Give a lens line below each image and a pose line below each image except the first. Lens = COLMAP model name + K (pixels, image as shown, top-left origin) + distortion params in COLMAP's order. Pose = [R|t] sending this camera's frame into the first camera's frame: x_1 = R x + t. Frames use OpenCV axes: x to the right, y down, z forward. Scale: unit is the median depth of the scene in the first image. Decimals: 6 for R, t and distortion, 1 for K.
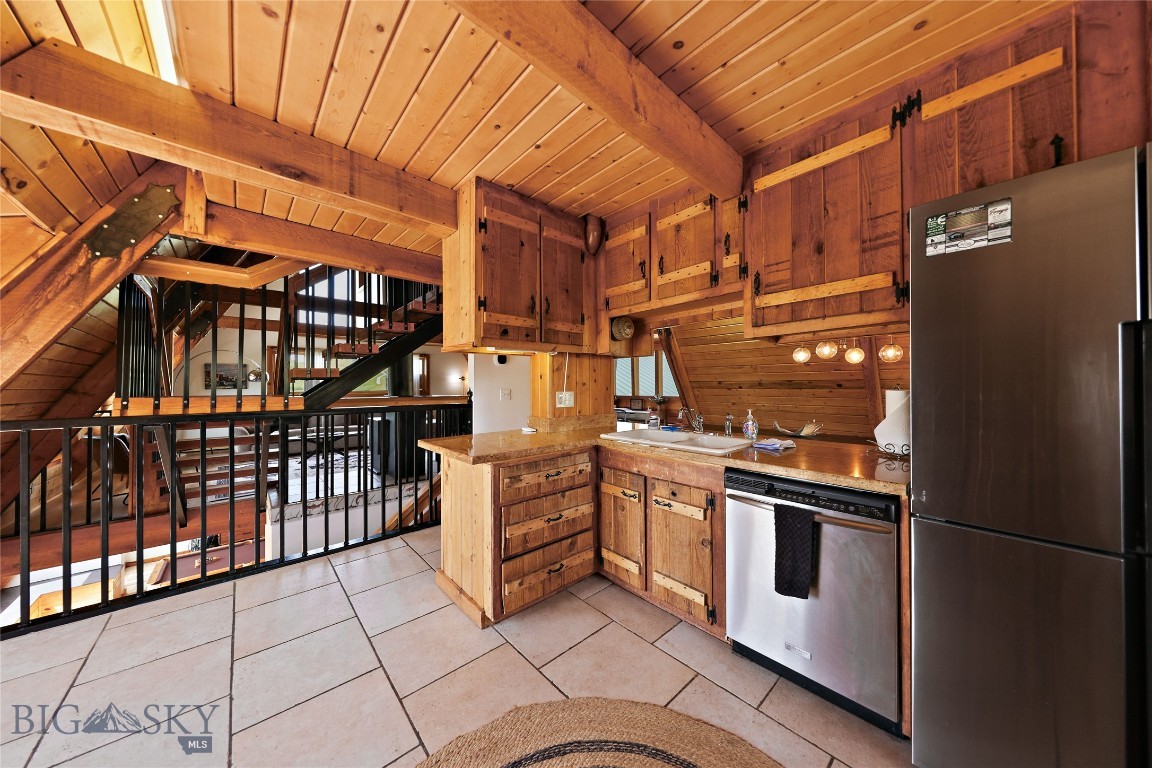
lens RADIAL K [[359.8, 0, 581.6], [0, 359.8, 388.1], [0, 0, 1]] dist [-0.005507, -0.000983]
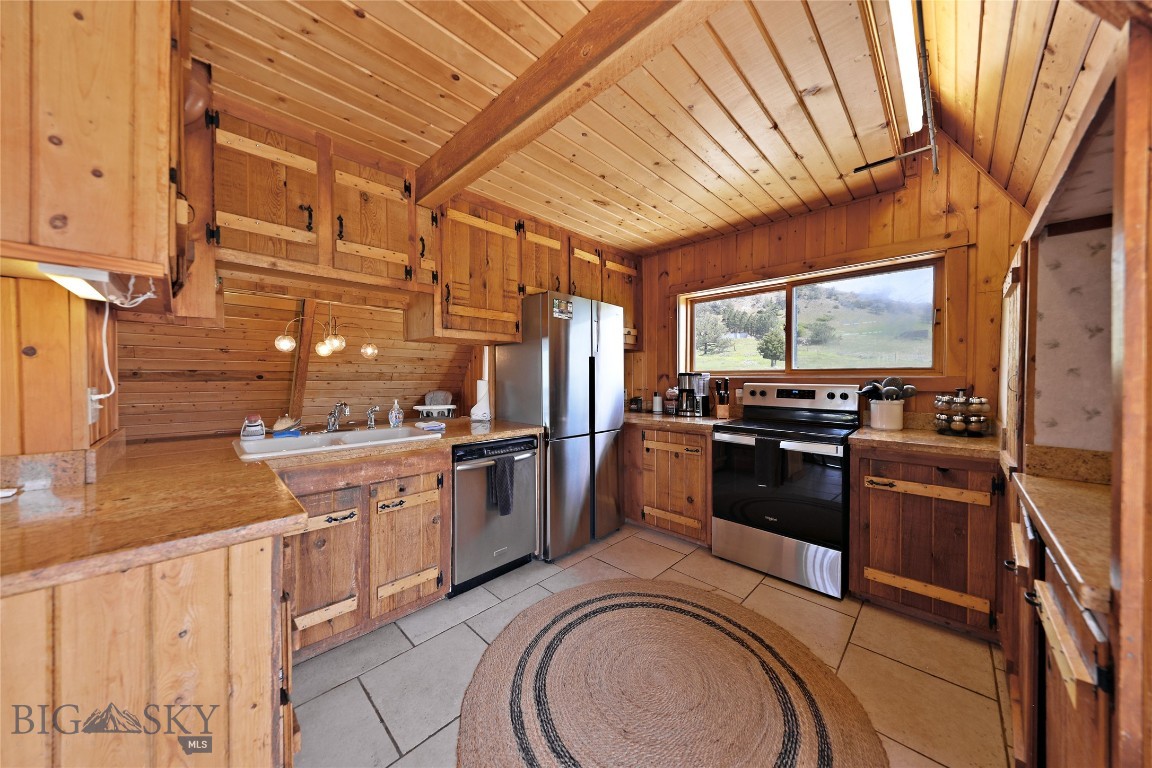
lens RADIAL K [[409.4, 0, 599.9], [0, 409.4, 383.1], [0, 0, 1]] dist [0.001278, -0.000034]
pose [[-0.127813, -0.007858, 0.991767, -0.819240], [0.002013, 0.999964, 0.008182, 0.003391], [-0.991796, 0.003042, -0.127793, 0.569242]]
